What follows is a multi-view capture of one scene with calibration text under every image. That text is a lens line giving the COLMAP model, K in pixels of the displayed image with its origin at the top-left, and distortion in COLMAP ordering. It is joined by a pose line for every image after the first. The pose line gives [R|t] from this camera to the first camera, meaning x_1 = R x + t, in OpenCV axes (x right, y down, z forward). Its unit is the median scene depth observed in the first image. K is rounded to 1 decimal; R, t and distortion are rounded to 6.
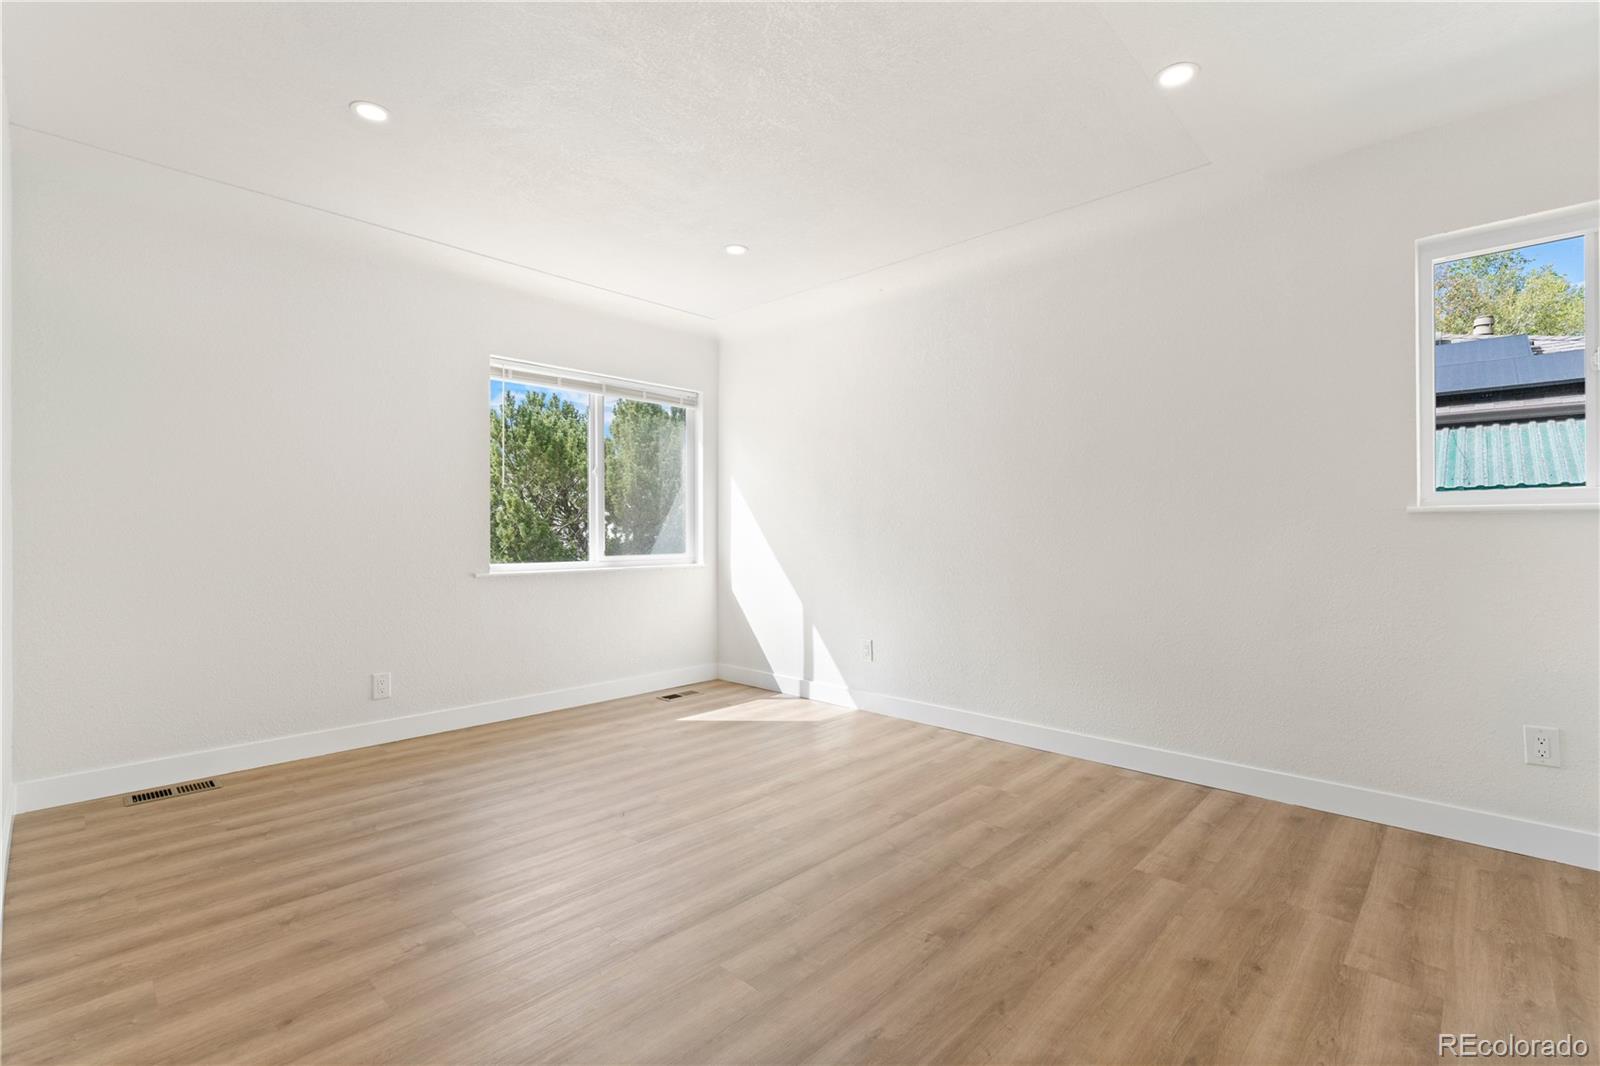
lens RADIAL K [[718.2, 0, 799.6], [0, 718.2, 532.2], [0, 0, 1]] dist [-0.003171, 0.000196]
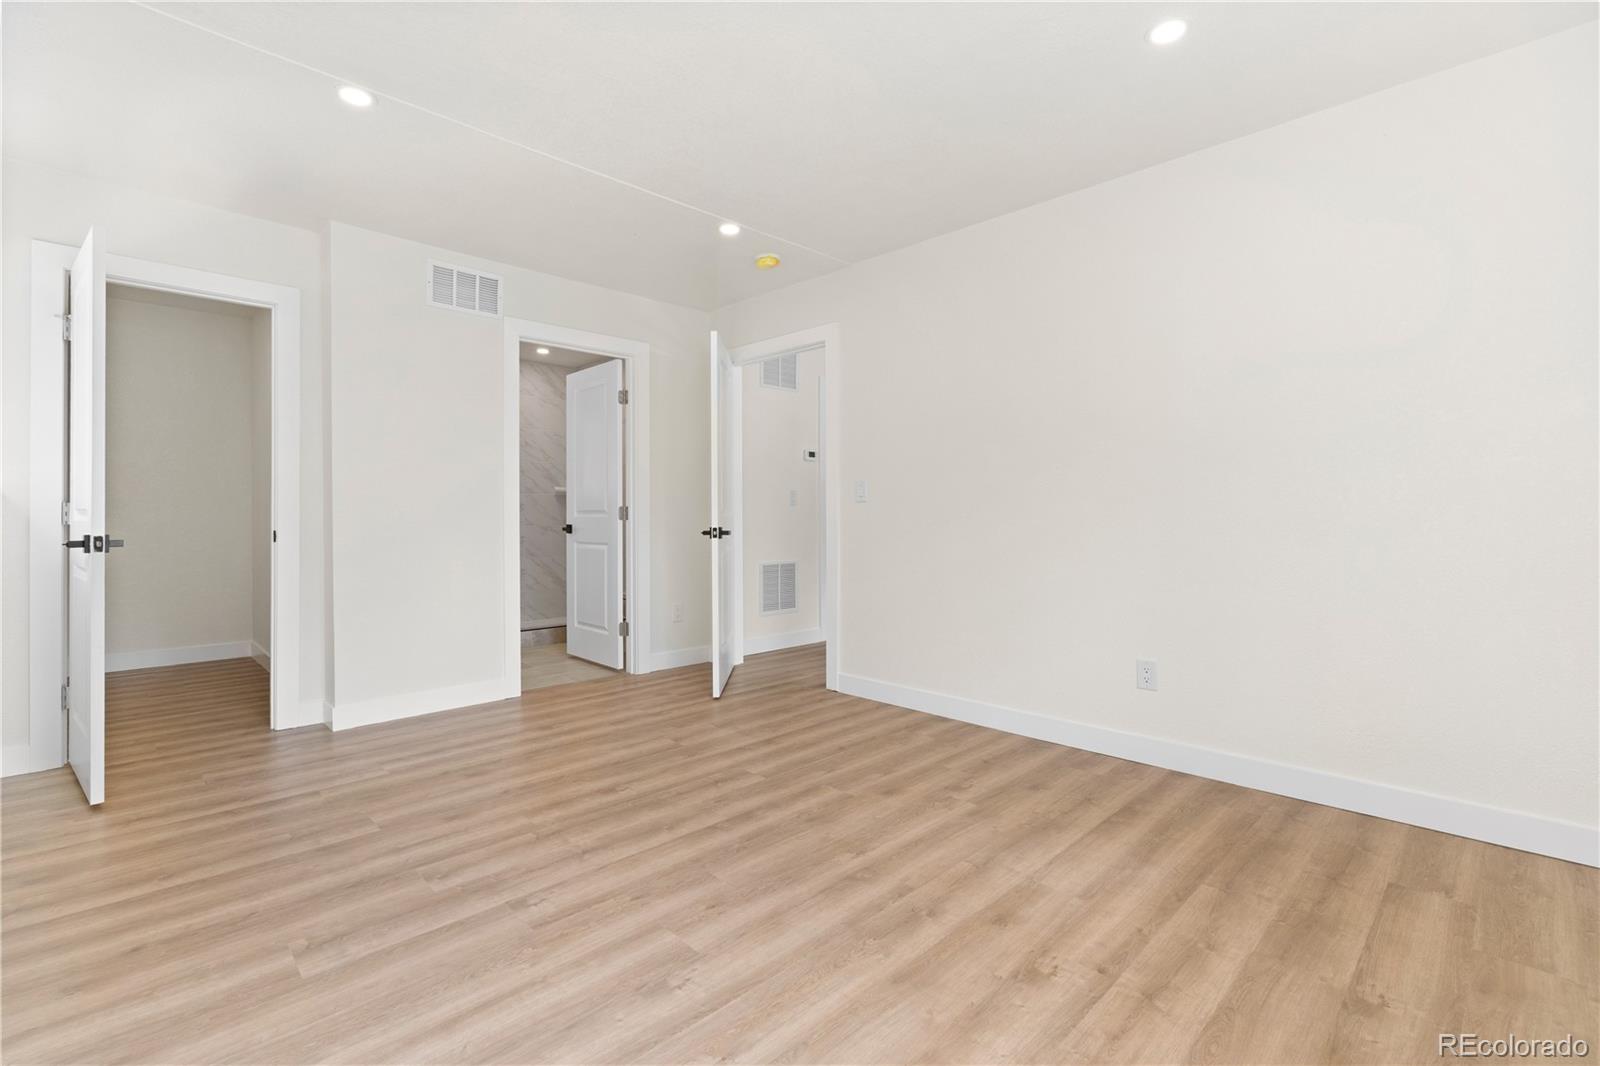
lens RADIAL K [[718.2, 0, 800.3], [0, 718.2, 523.3], [0, 0, 1]] dist [-0.003171, 0.000196]
pose [[-0.999502, 0.001425, 0.031522, -0.183296], [0.001834, 0.999914, 0.012960, 0.004702], [-0.031501, 0.013011, -0.999419, 1.996779]]
